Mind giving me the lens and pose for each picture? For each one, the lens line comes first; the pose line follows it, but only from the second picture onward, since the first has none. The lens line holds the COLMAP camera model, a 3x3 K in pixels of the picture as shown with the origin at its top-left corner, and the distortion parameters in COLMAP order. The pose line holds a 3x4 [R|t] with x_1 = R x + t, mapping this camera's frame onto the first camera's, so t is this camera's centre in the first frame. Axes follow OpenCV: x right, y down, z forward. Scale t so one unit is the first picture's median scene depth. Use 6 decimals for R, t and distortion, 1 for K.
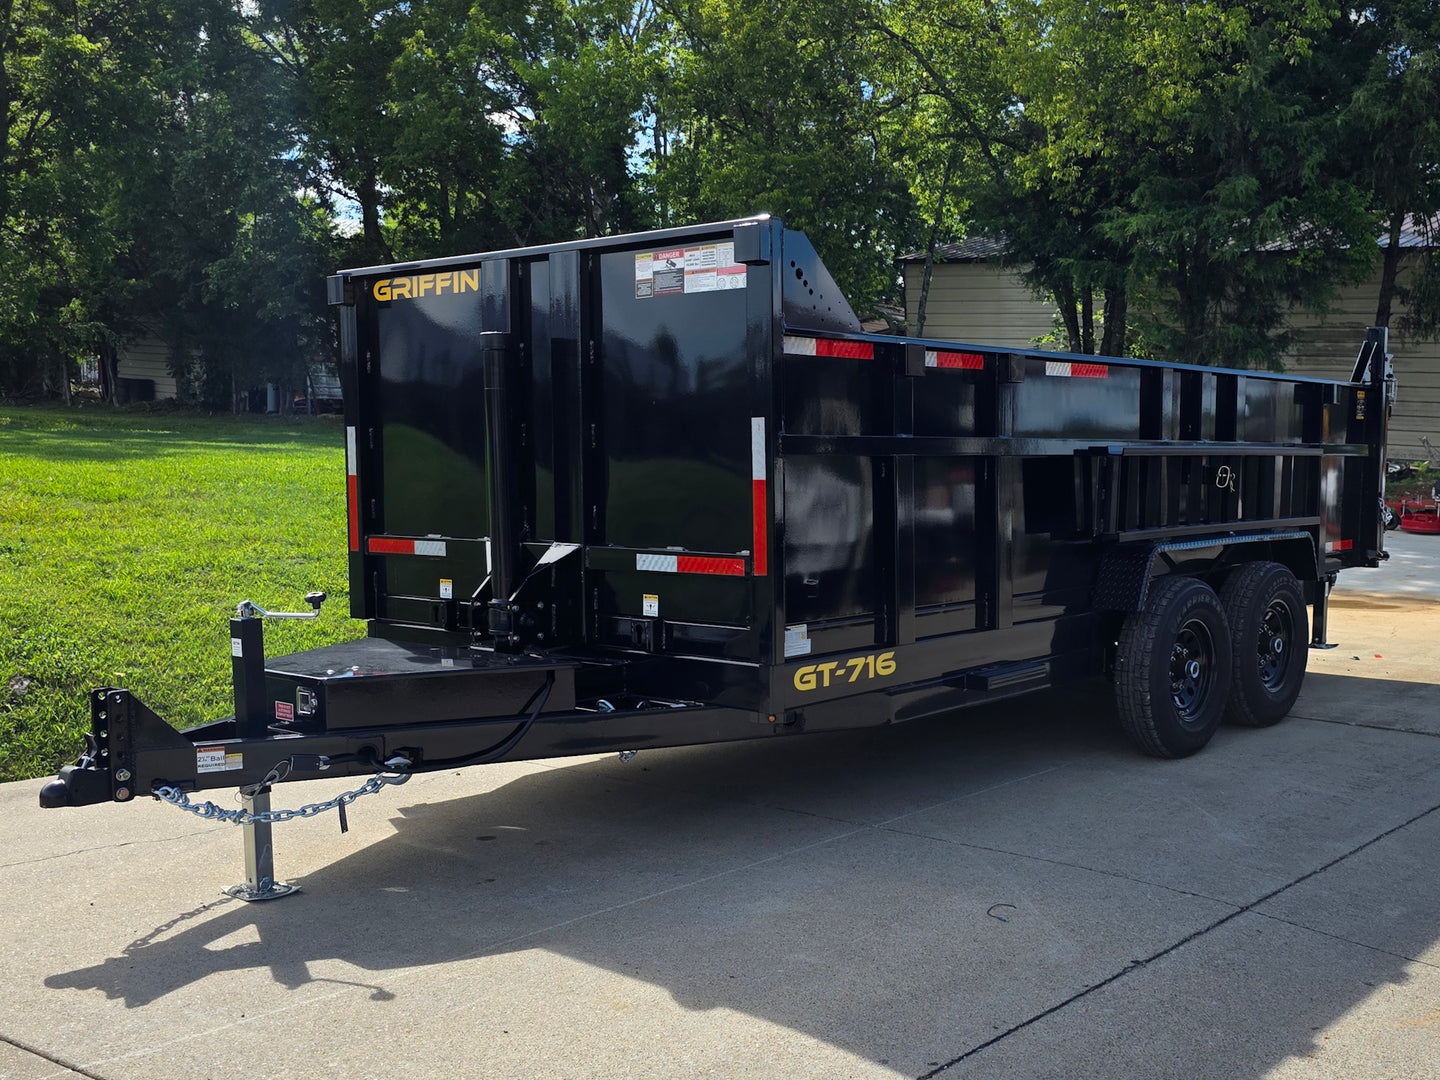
lens RADIAL K [[1554.0, 0, 849.6], [0, 1554.0, 578.0], [0, 0, 1]] dist [0.052409, -0.032148]
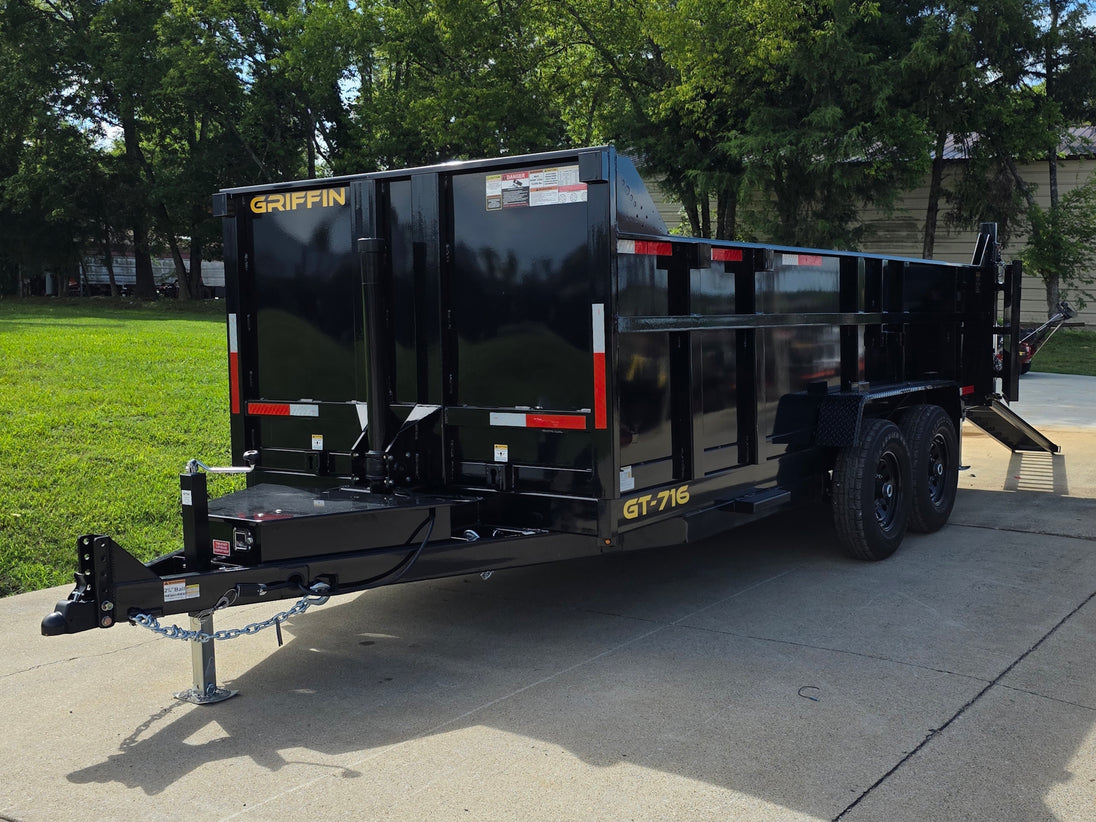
lens RADIAL K [[1197.1, 0, 570.8], [0, 1197.1, 388.8], [0, 0, 1]] dist [0.097868, -0.202799]
pose [[0.997662, -0.019587, 0.065477, -0.119464], [0.020985, 0.999565, -0.020742, -0.011808], [-0.065042, 0.022067, 0.997639, 0.025357]]
